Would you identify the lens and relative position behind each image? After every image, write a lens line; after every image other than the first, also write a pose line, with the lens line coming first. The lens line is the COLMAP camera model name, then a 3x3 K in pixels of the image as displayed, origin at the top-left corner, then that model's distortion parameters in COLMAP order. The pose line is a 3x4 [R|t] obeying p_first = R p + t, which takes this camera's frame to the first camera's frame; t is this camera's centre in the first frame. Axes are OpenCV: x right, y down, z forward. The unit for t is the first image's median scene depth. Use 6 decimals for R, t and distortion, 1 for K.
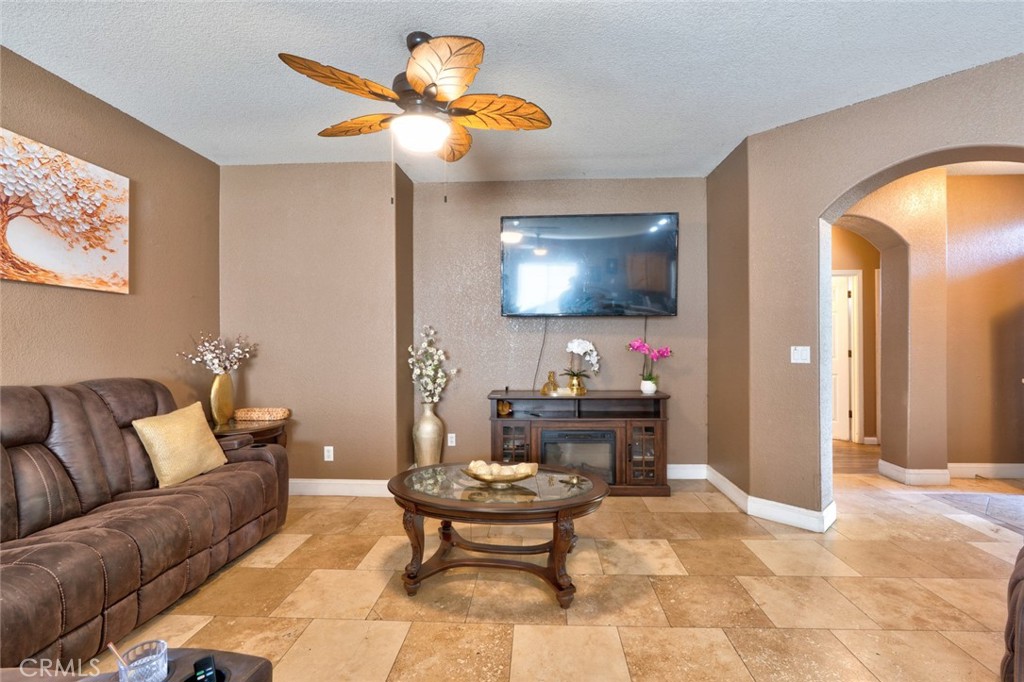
lens RADIAL K [[463.7, 0, 527.8], [0, 463.7, 341.6], [0, 0, 1]] dist [-0.000530, 0.001225]
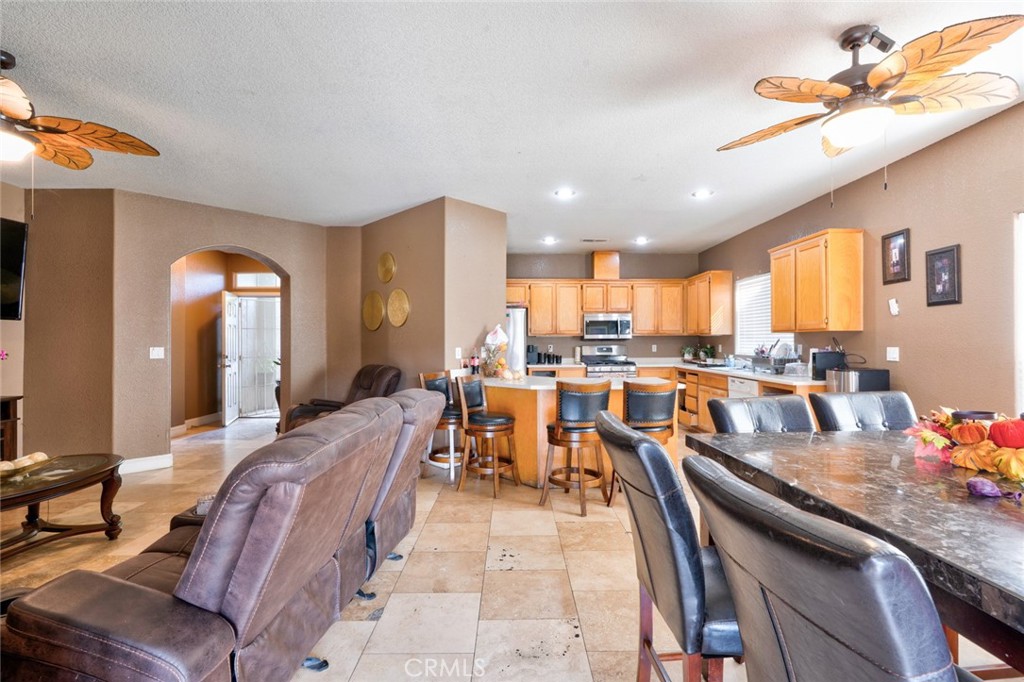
lens RADIAL K [[463.7, 0, 517.9], [0, 463.7, 340.6], [0, 0, 1]] dist [-0.000530, 0.001225]
pose [[-0.046276, 0.002873, 0.998925, -0.918685], [0.000762, 0.999996, -0.002841, -0.006012], [-0.998928, 0.000630, -0.046278, -0.078900]]
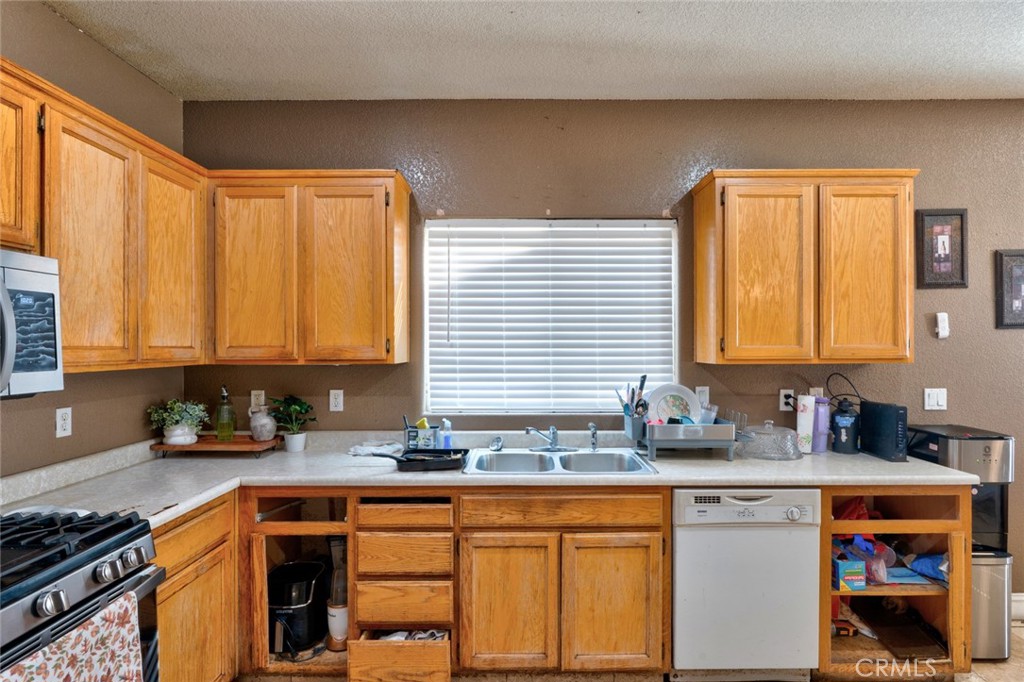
lens RADIAL K [[540.5, 0, 518.3], [0, 540.5, 348.7], [0, 0, 1]] dist [-0.007083, 0.003143]
pose [[-0.999617, 0.003625, -0.027443, 0.878725], [0.003550, 0.999990, 0.002779, -0.060046], [0.027453, 0.002680, -0.999619, -0.227289]]
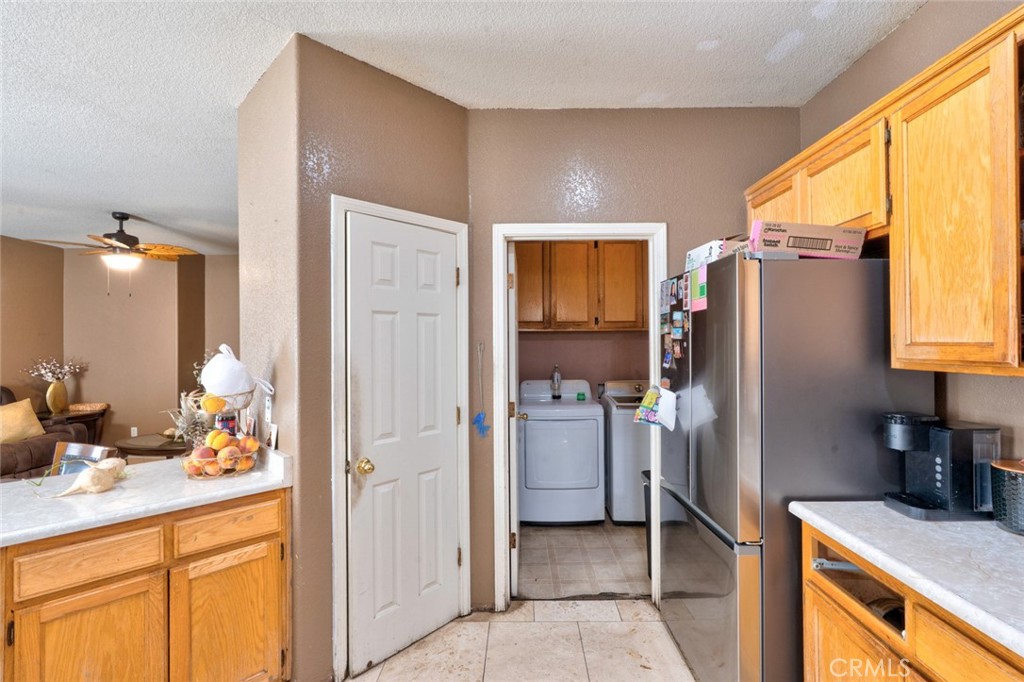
lens RADIAL K [[463.7, 0, 534.0], [0, 463.7, 339.1], [0, 0, 1]] dist [-0.000530, 0.001225]
pose [[0.999225, -0.000502, 0.039356, 0.945596], [0.000962, 0.999931, -0.011672, -0.059713], [-0.039347, 0.011701, 0.999157, -0.690068]]
